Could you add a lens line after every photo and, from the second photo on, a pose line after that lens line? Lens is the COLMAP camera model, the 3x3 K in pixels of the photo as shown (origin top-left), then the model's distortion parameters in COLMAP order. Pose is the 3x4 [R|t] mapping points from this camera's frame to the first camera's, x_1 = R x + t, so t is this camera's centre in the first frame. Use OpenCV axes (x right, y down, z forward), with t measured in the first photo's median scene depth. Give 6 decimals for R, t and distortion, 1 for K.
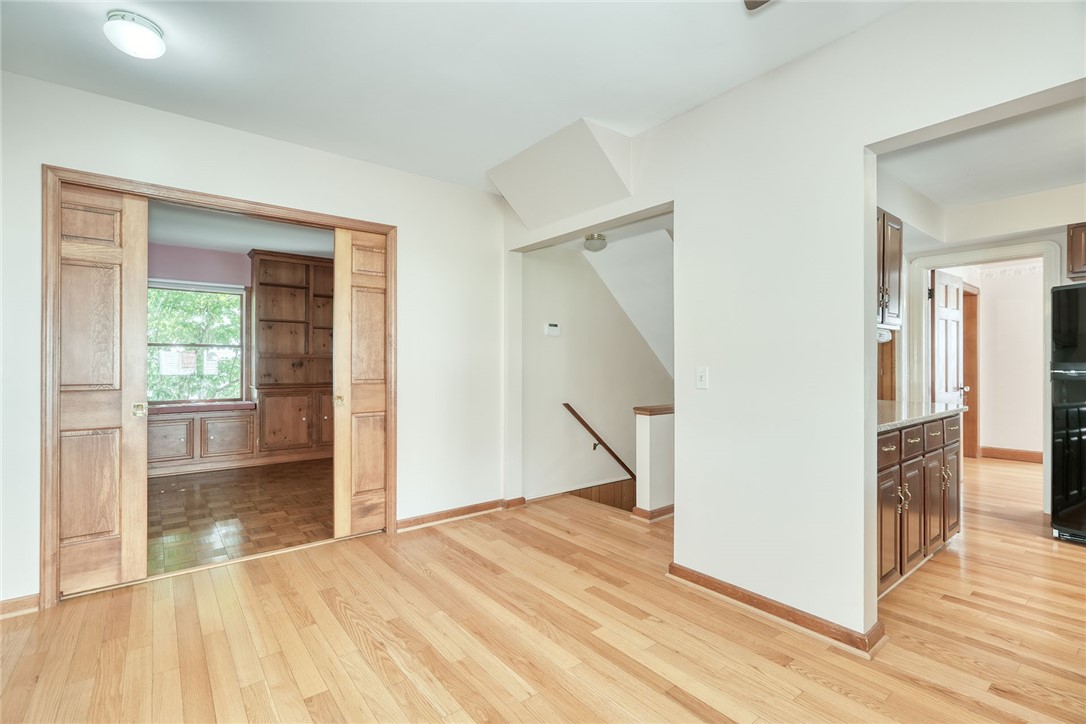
lens RADIAL K [[495.0, 0, 538.5], [0, 495.0, 363.4], [0, 0, 1]] dist [-0.006794, 0.001602]
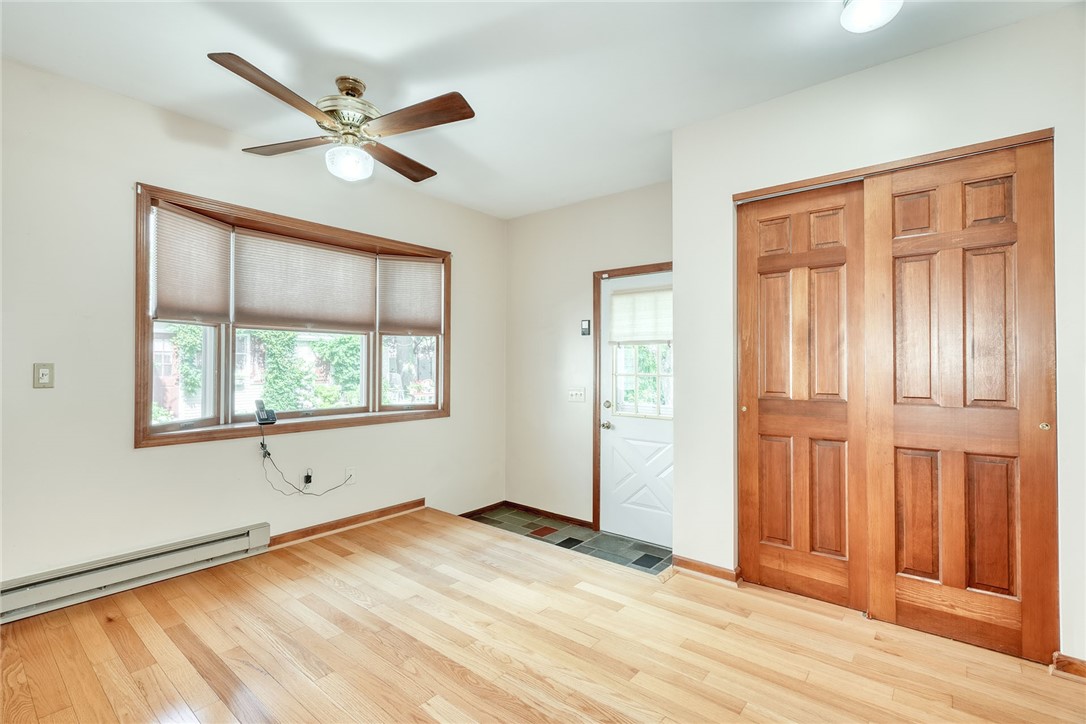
lens RADIAL K [[495.0, 0, 538.7], [0, 495.0, 360.8], [0, 0, 1]] dist [-0.006794, 0.001602]
pose [[-0.975933, -0.003095, -0.218048, -0.013194], [-0.002303, 0.999990, -0.003887, 0.000914], [0.218058, -0.003291, -0.975930, 1.480457]]
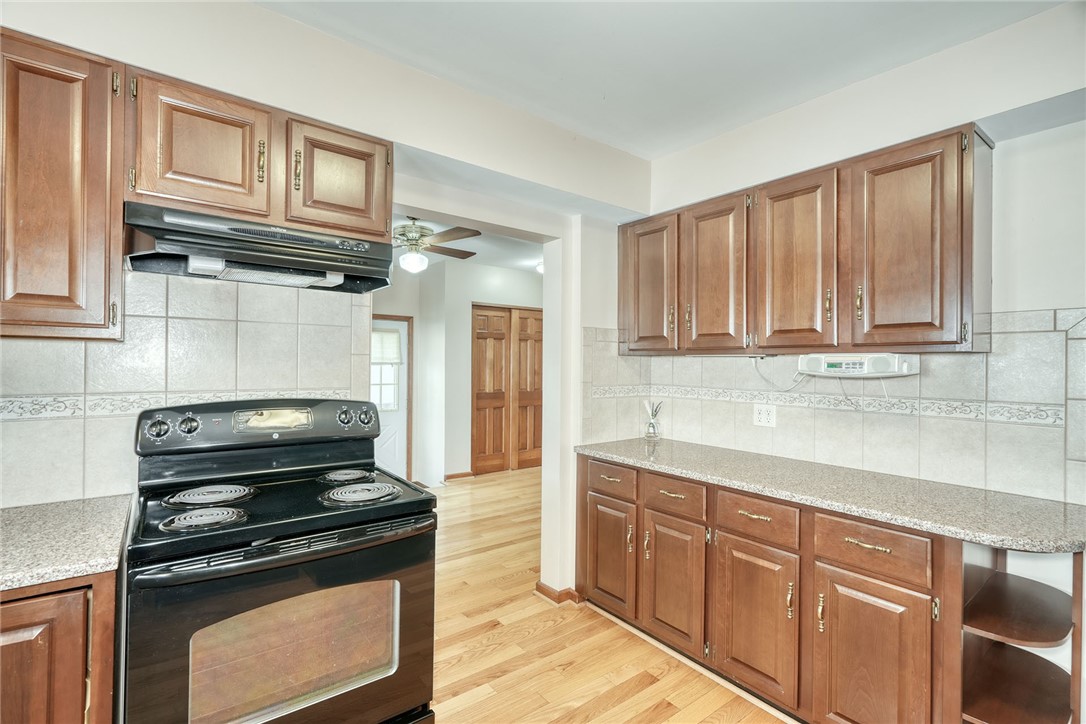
lens RADIAL K [[495.0, 0, 538.6], [0, 495.0, 362.1], [0, 0, 1]] dist [-0.006794, 0.001602]
pose [[-0.011932, -0.000312, -0.999929, 1.790876], [-0.011984, 0.999928, -0.000169, -0.082301], [0.999857, 0.011981, -0.011935, 0.843456]]
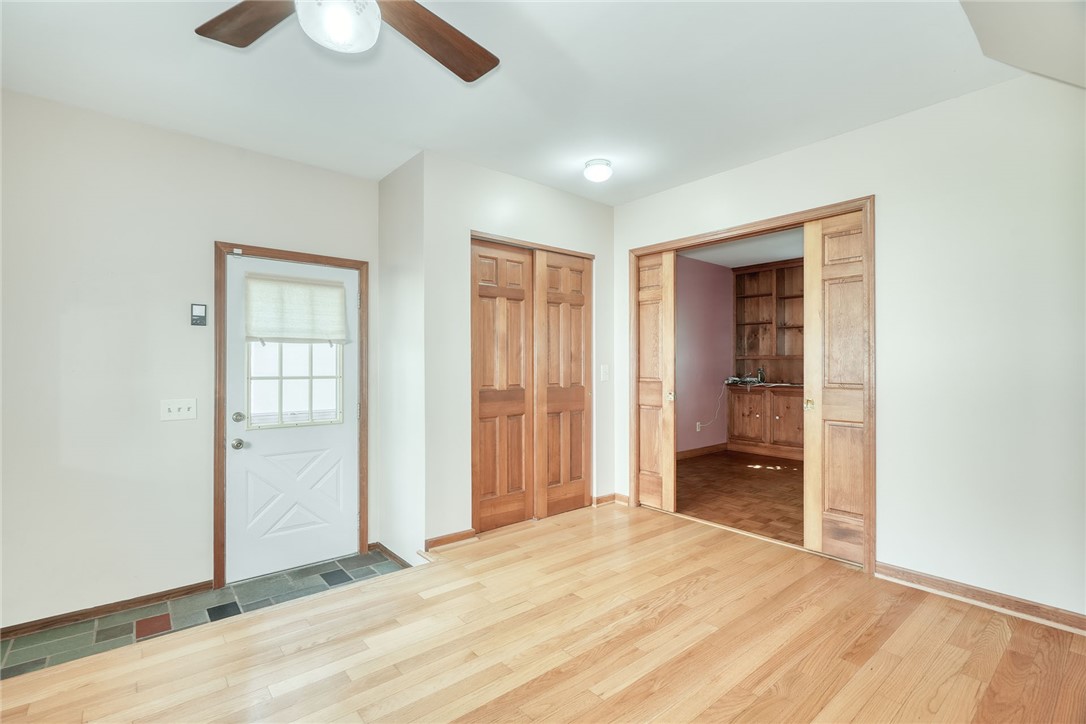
lens RADIAL K [[495.0, 0, 534.8], [0, 495.0, 365.1], [0, 0, 1]] dist [-0.006794, 0.001602]
pose [[0.026545, 0.002779, -0.999644, 0.726937], [-0.002674, 0.999993, 0.002709, -0.001243], [0.999644, 0.002601, 0.026553, 0.621674]]
